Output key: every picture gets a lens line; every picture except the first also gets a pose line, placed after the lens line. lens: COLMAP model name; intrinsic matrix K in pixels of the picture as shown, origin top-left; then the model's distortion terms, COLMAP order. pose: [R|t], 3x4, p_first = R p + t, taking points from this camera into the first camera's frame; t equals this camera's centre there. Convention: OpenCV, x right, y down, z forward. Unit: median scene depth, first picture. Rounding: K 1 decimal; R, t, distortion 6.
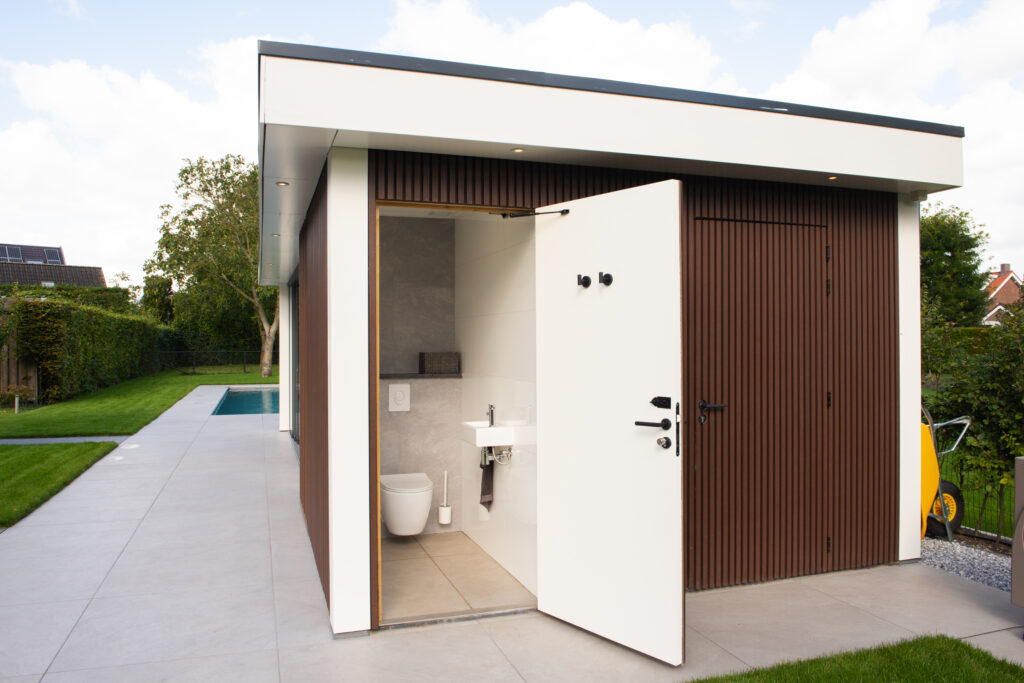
lens RADIAL K [[740.9, 0, 497.6], [0, 740.9, 343.2], [0, 0, 1]] dist [-0.053347, 0.002055]
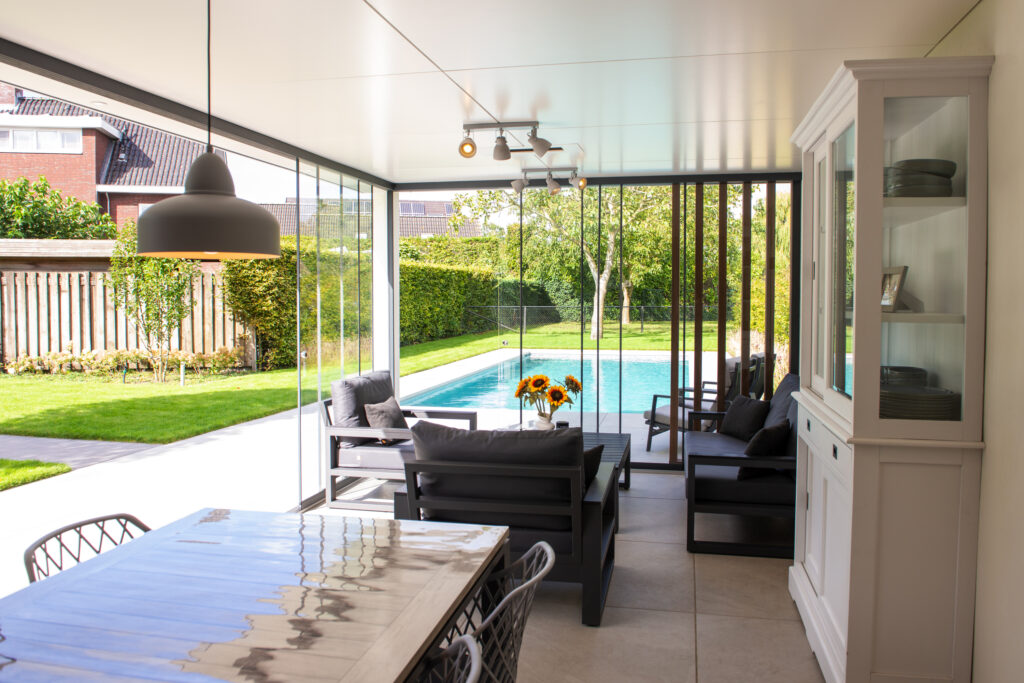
lens RADIAL K [[801.5, 0, 510.7], [0, 801.5, 321.7], [0, 0, 1]] dist [-0.054435, 0.000901]
pose [[0.864864, 0.018113, -0.501680, 0.063675], [-0.002866, 0.999511, 0.031146, 0.000384], [0.501998, -0.025499, 0.864493, 0.366739]]
